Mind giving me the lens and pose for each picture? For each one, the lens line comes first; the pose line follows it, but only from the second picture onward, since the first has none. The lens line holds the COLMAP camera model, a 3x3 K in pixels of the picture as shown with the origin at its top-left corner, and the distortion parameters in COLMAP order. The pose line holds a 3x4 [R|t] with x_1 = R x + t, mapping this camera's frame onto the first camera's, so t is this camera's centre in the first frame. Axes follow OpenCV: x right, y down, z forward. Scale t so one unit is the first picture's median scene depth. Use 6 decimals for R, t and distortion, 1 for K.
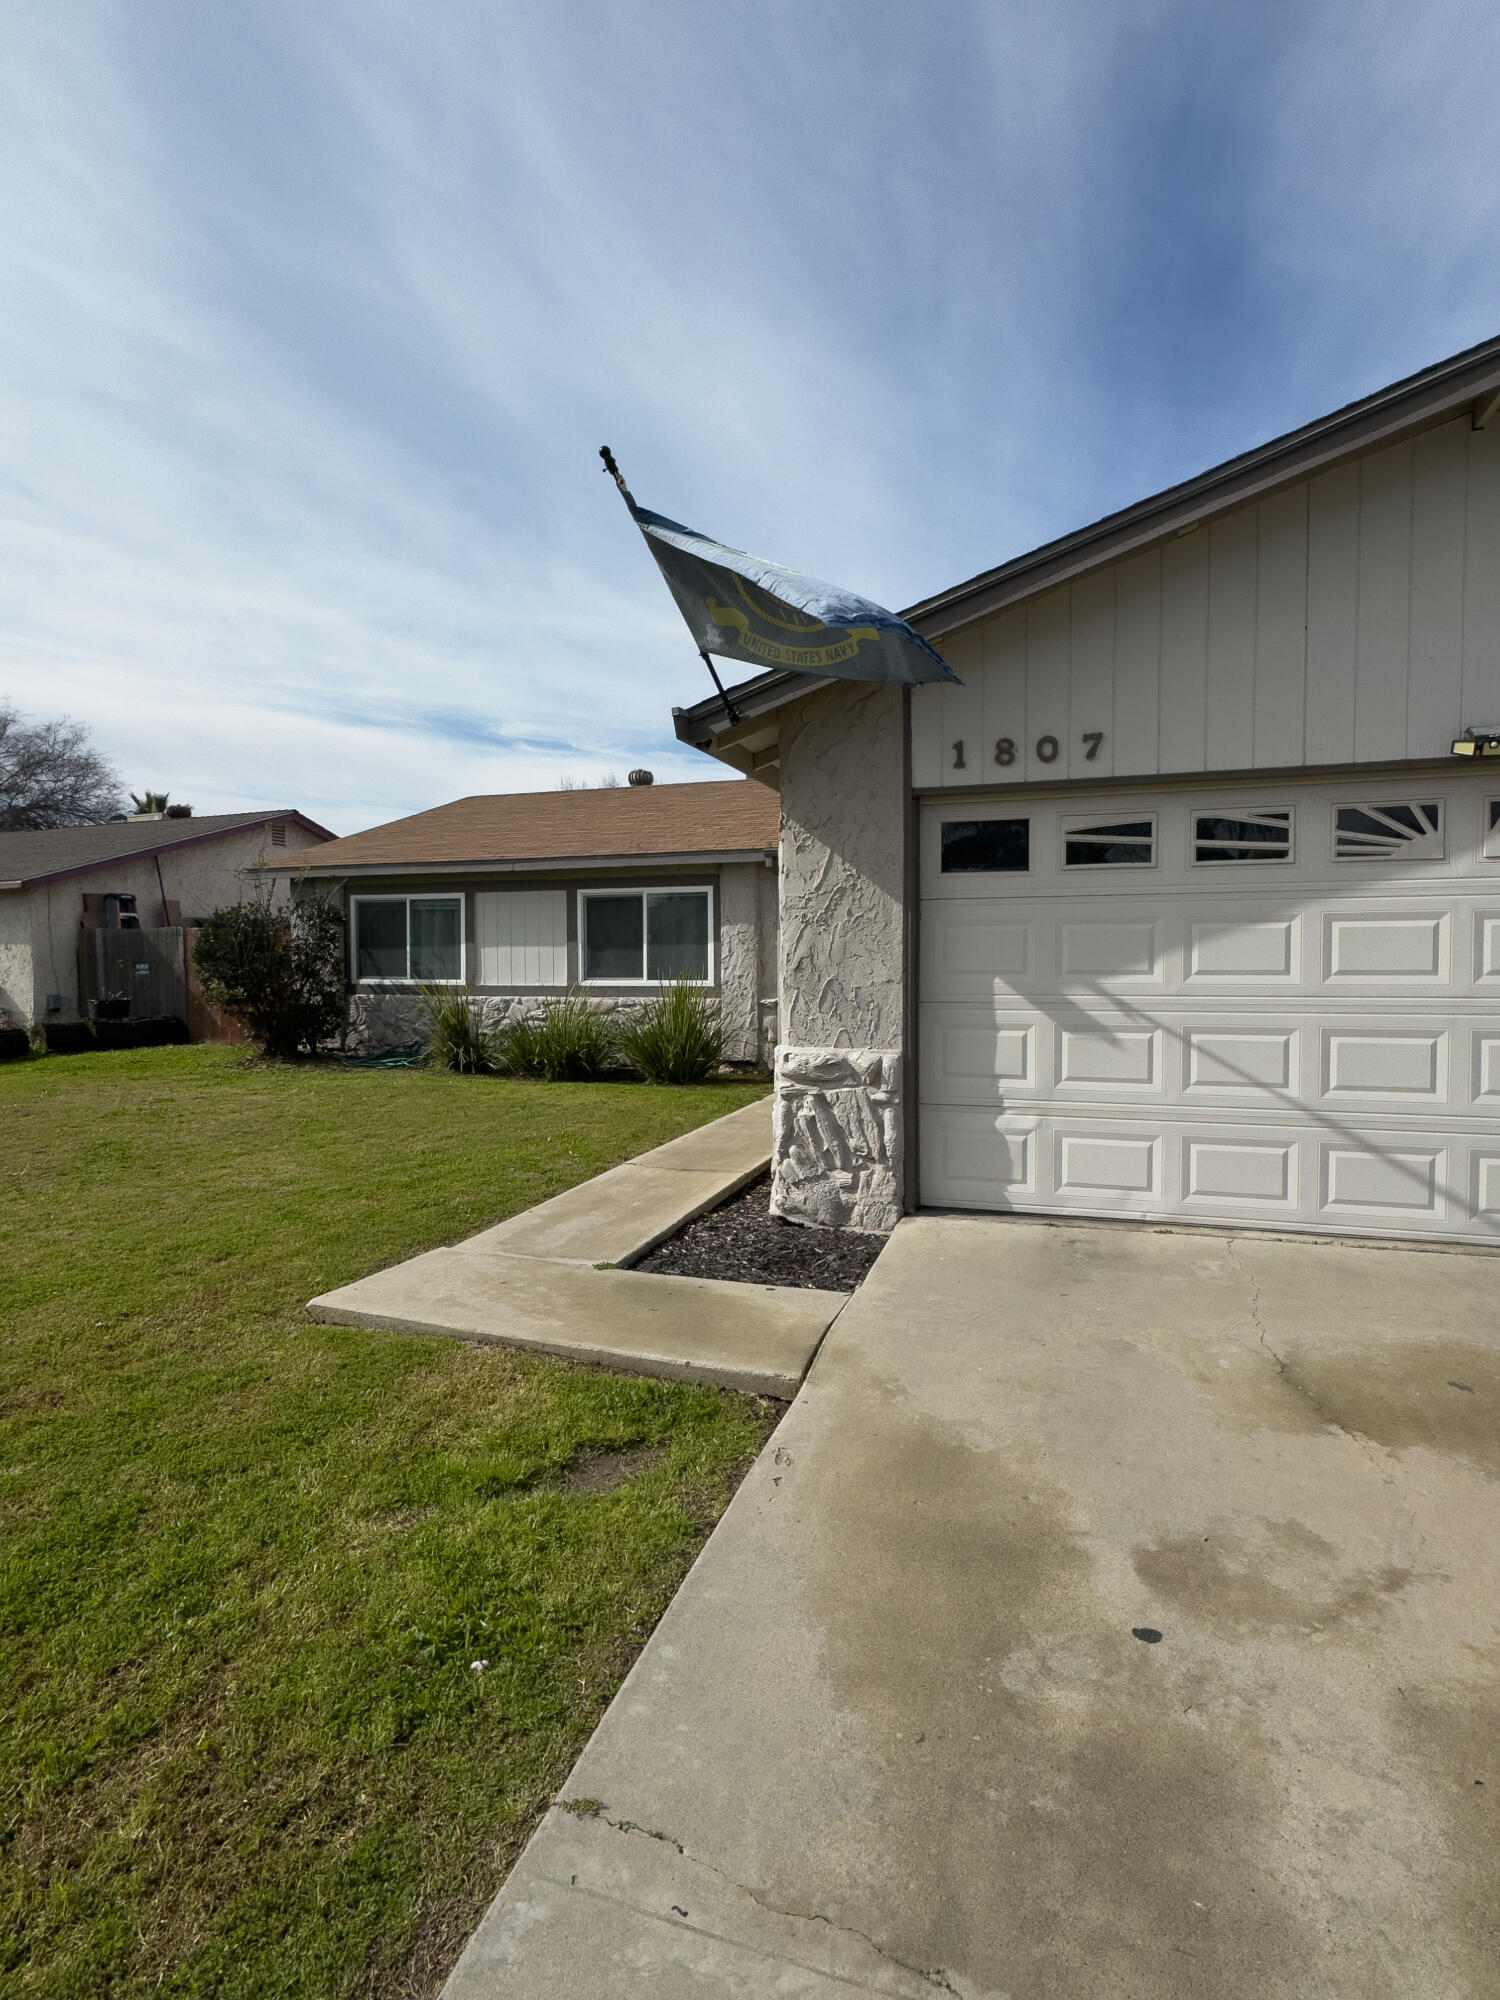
lens RADIAL K [[1014.3, 0, 746.8], [0, 1014.3, 999.9], [0, 0, 1]] dist [-0.007163, 0.003375]
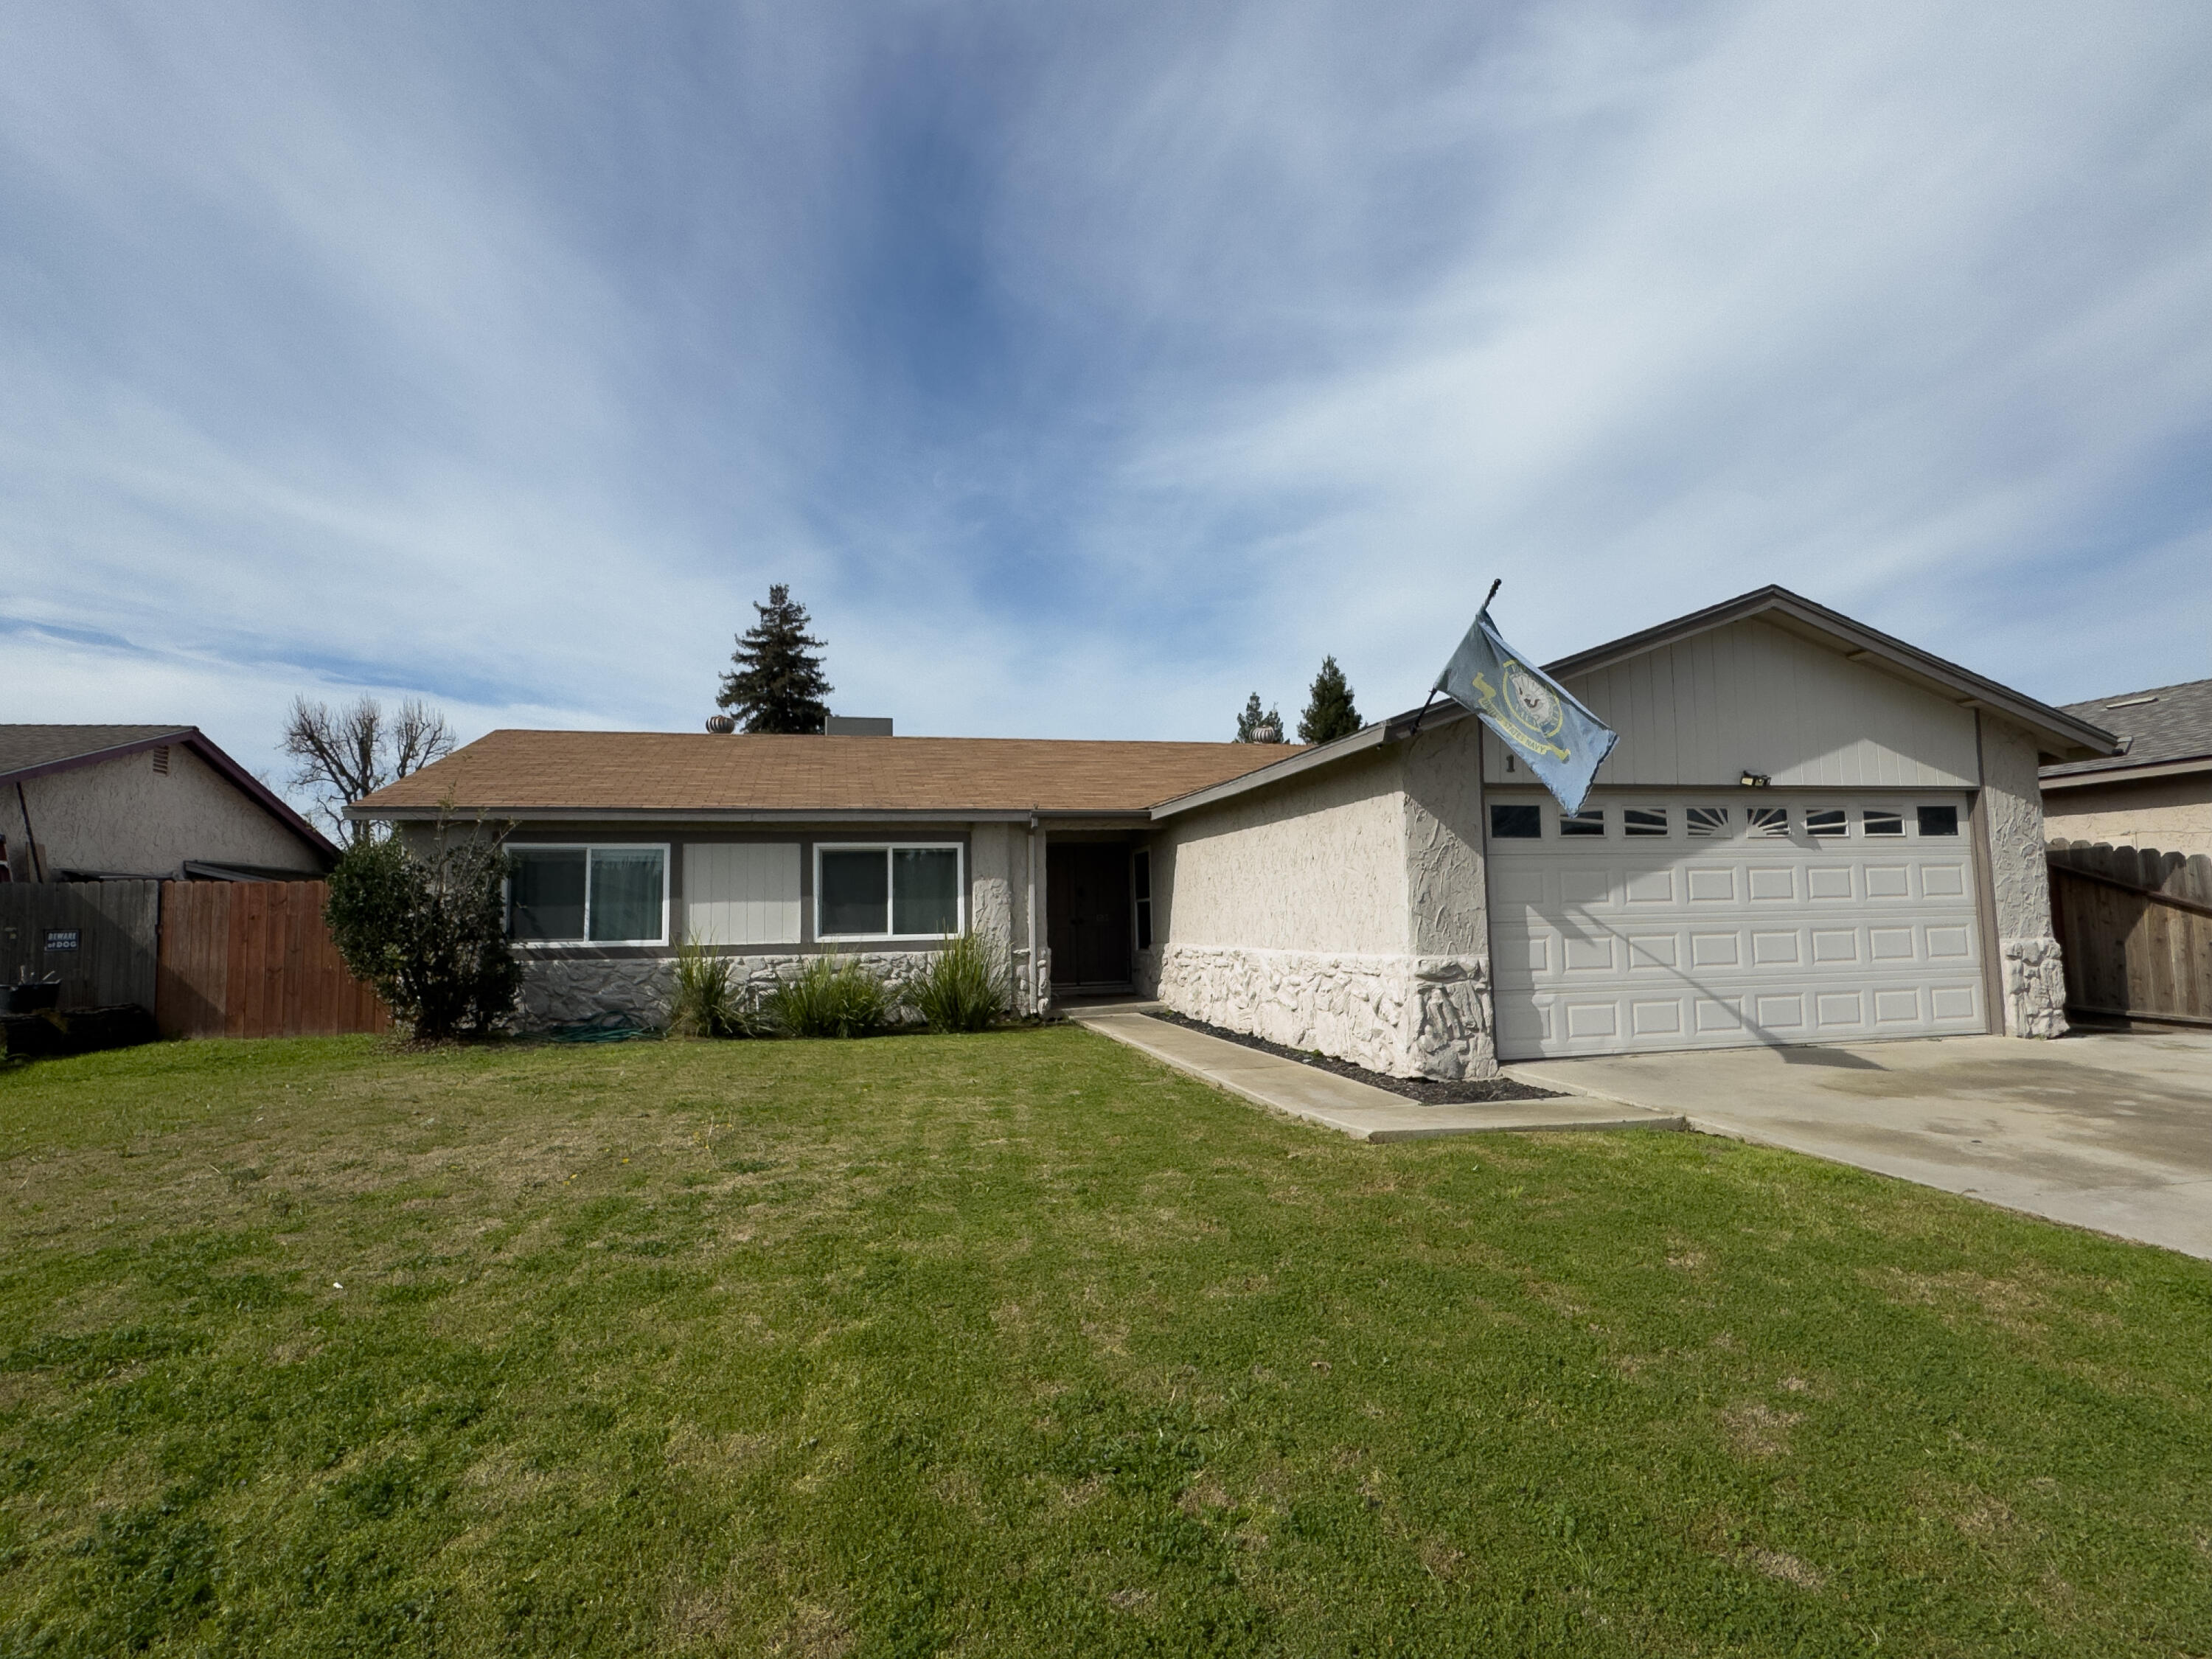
lens RADIAL K [[1121.8, 0, 1096.1], [0, 1121.8, 831.9], [0, 0, 1]] dist [-0.007163, 0.003375]
pose [[0.850475, 0.029978, 0.525161, -1.194041], [0.038338, 0.992187, -0.118723, 0.043543], [-0.524617, 0.121105, 0.842681, -0.113576]]
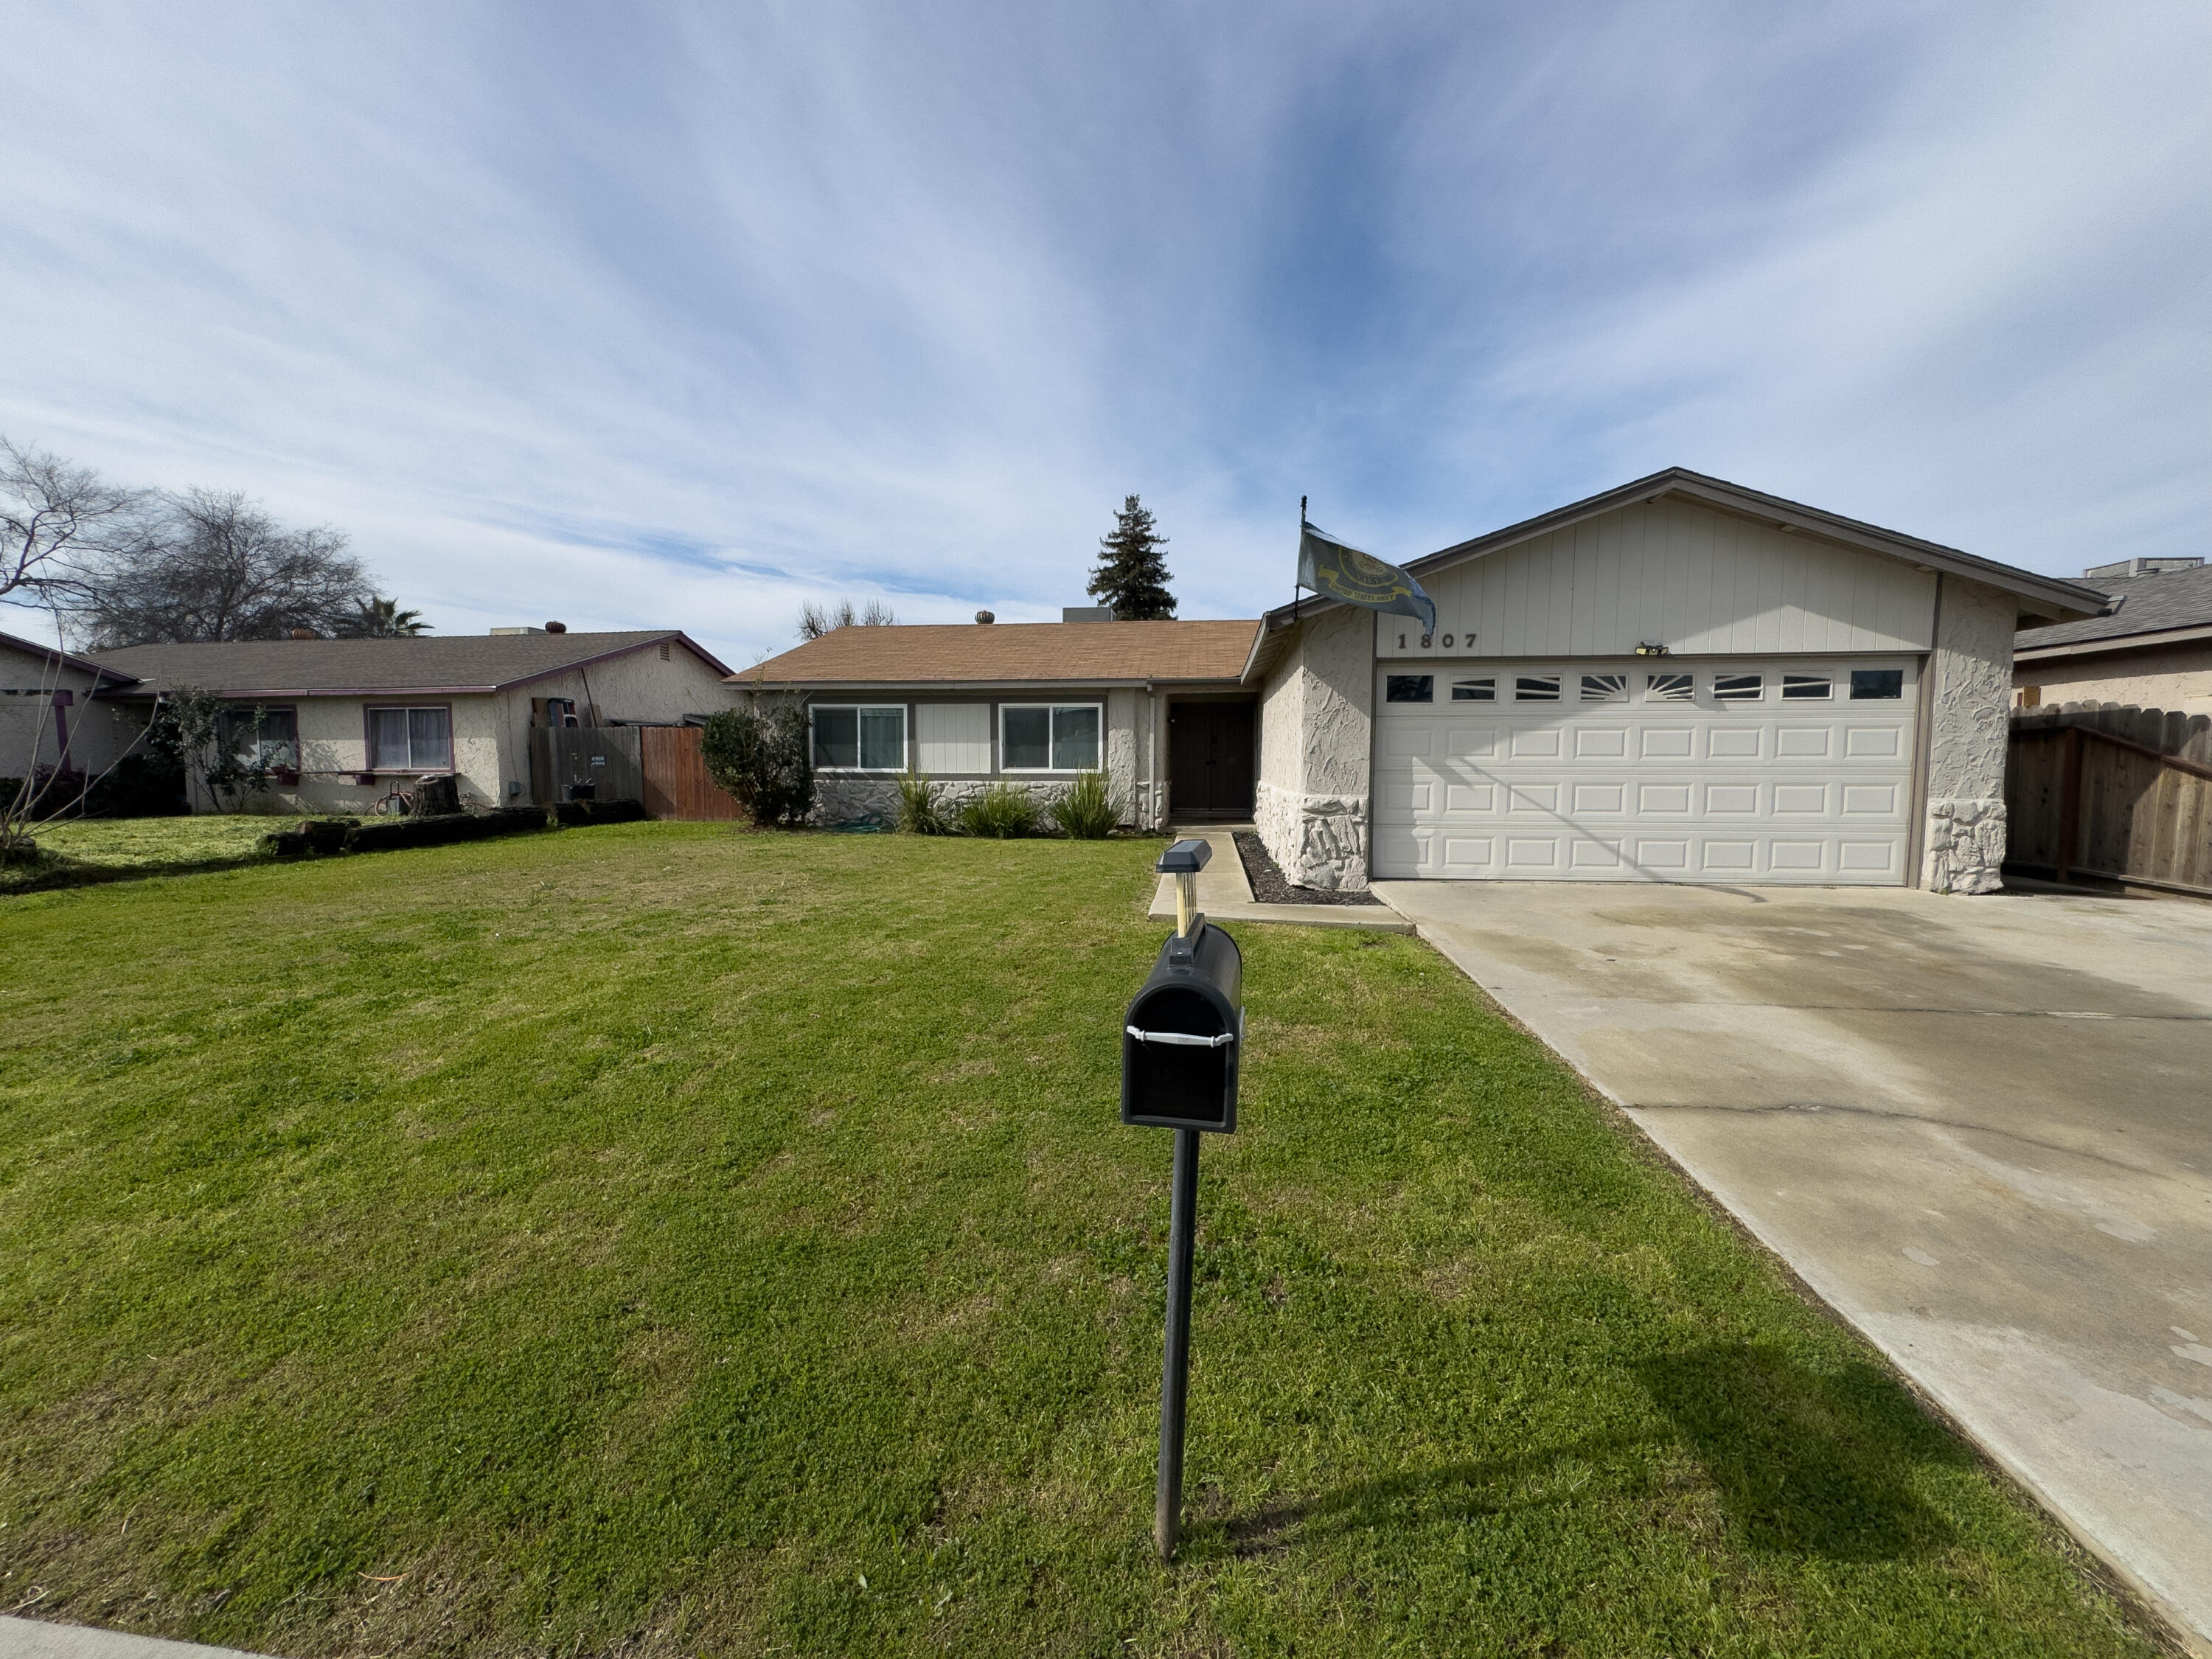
lens RADIAL K [[878.6, 0, 1100.1], [0, 878.6, 828.5], [0, 0, 1]] dist [-0.004236, 0.000968]
pose [[0.978354, -0.008815, 0.206749, -0.670207], [0.002268, 0.999489, 0.031882, 0.057306], [-0.206924, -0.030723, 0.977874, -0.503556]]
